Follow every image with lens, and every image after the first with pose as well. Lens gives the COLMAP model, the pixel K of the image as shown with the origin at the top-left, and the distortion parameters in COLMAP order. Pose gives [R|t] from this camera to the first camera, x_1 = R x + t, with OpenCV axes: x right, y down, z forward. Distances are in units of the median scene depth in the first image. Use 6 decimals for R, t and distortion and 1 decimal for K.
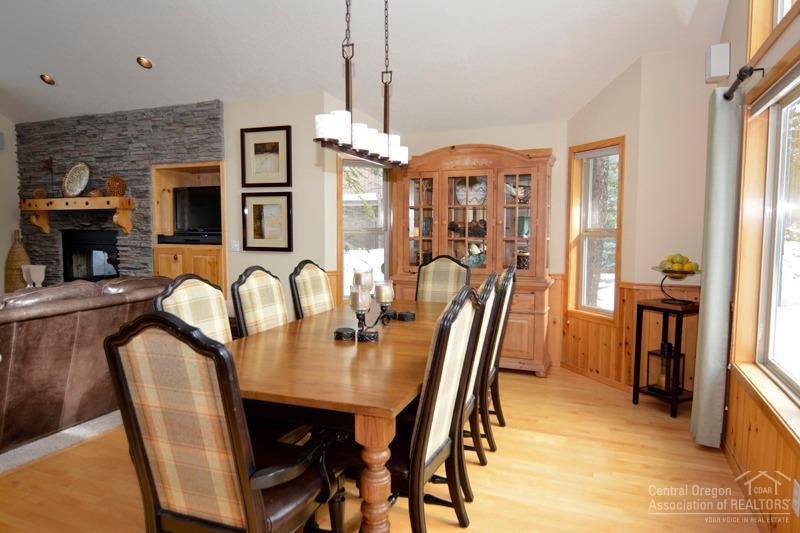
lens RADIAL K [[516.6, 0, 400.0], [0, 516.6, 266.5], [0, 0, 1]] dist [-0.004951, -0.000428]
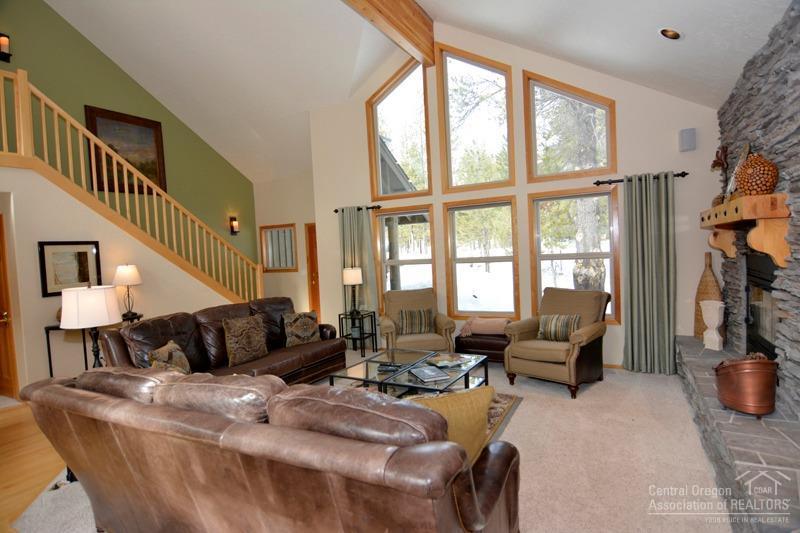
lens RADIAL K [[422.7, 0, 400.0], [0, 422.7, 266.5], [0, 0, 1]] dist [-0.000546, 0.000116]
pose [[-0.086884, 0.039108, -0.995451, -0.098208], [-0.030616, 0.998652, 0.041906, -0.071476], [0.995748, 0.034118, -0.085570, 0.695548]]
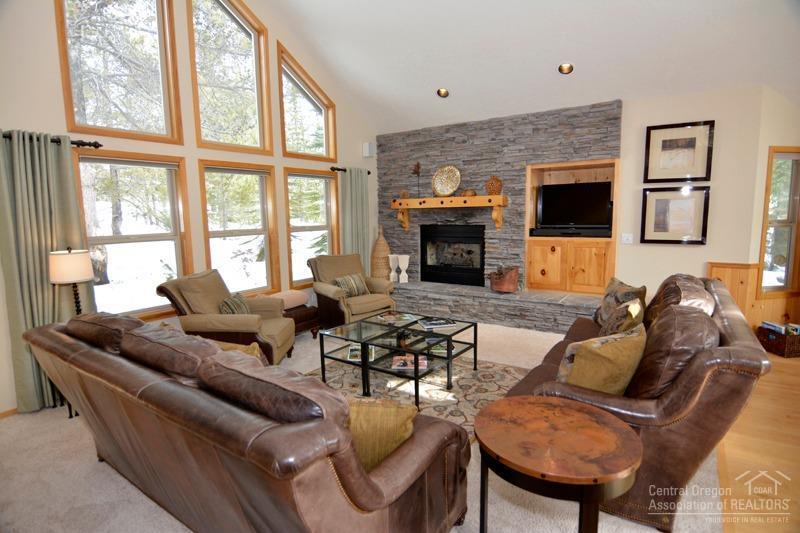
lens RADIAL K [[425.2, 0, 400.0], [0, 425.2, 266.5], [0, 0, 1]] dist [-0.007433, -0.002190]
pose [[0.979099, 0.005369, -0.203312, -0.574607], [0.004591, 0.998813, 0.048489, -0.026188], [0.203331, -0.048409, 0.977913, 0.045314]]
